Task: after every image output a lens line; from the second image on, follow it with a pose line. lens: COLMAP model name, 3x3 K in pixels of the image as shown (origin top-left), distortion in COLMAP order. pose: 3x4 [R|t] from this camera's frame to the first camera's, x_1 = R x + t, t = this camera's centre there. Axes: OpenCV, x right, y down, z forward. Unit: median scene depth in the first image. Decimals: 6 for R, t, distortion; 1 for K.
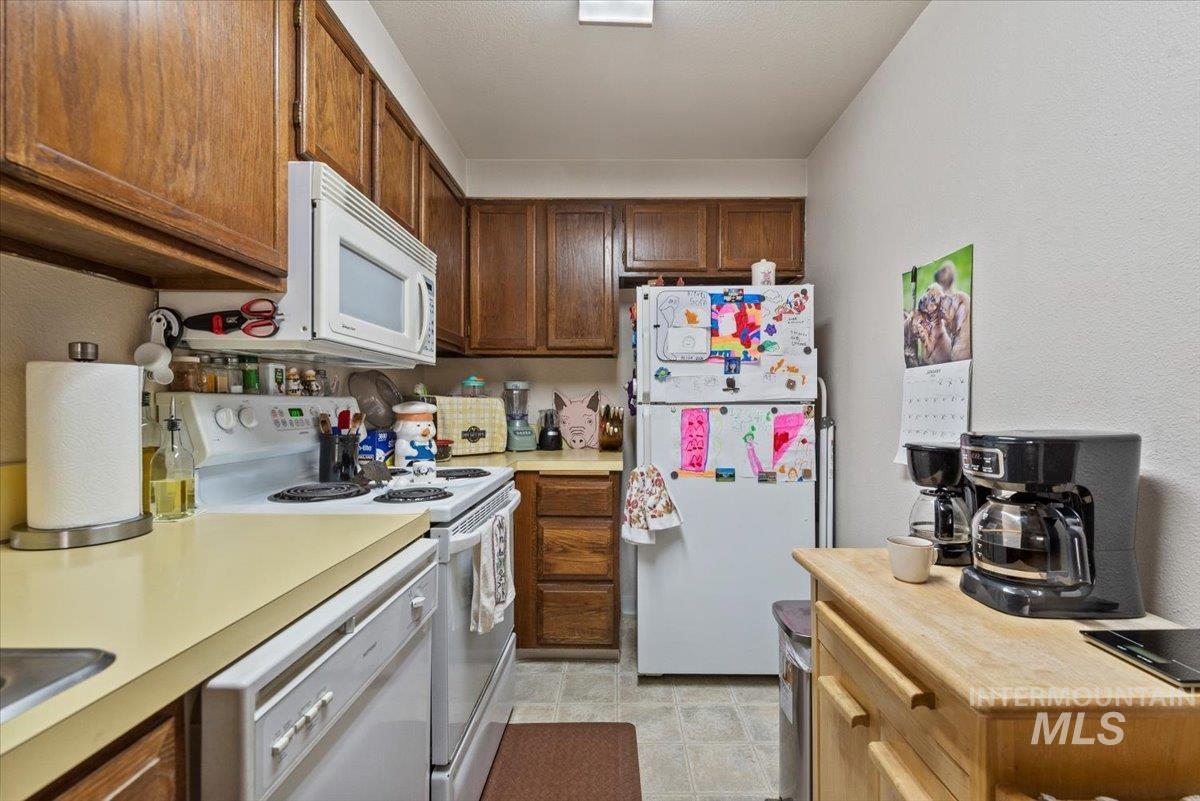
lens RADIAL K [[527.9, 0, 605.4], [0, 527.9, 406.8], [0, 0, 1]] dist [-0.001004, -0.000544]
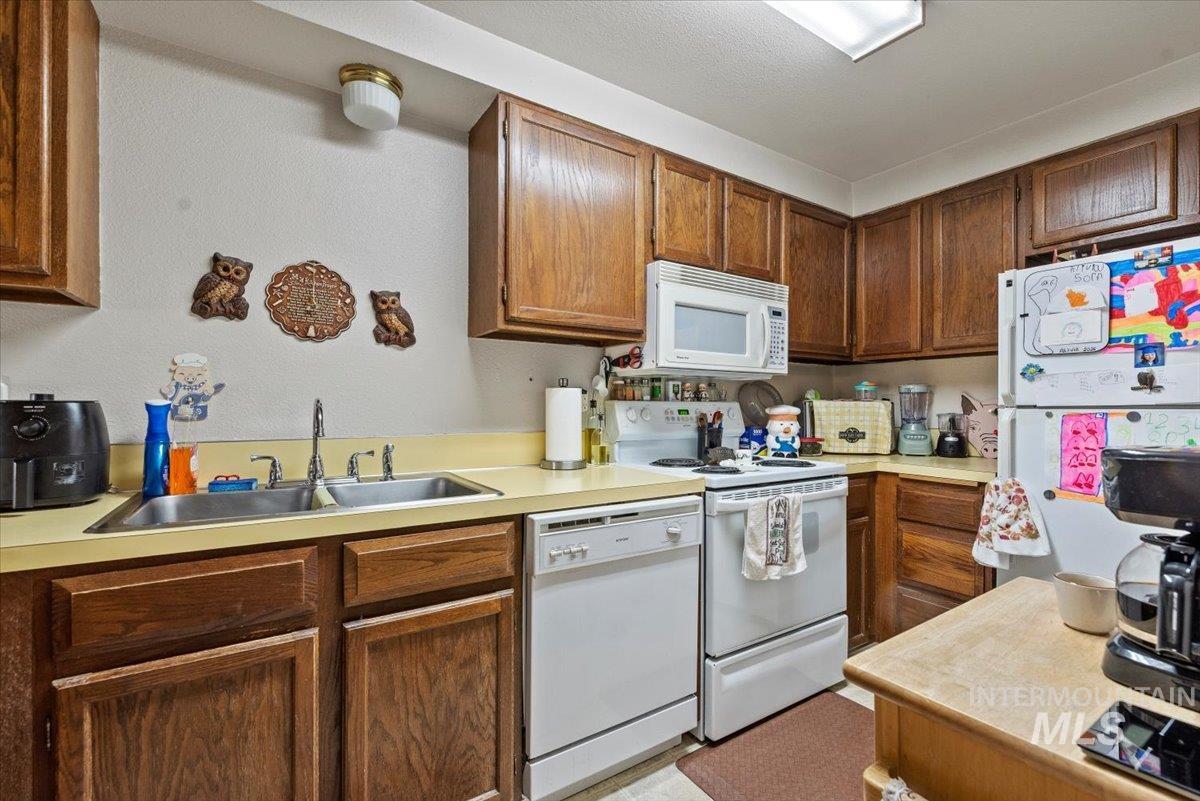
lens RADIAL K [[527.9, 0, 602.6], [0, 527.9, 403.1], [0, 0, 1]] dist [-0.001004, -0.000544]
pose [[0.540879, -0.004372, -0.841089, 0.445801], [-0.007166, 0.999926, -0.009806, 0.000611], [0.841070, 0.011331, 0.540808, -0.024206]]
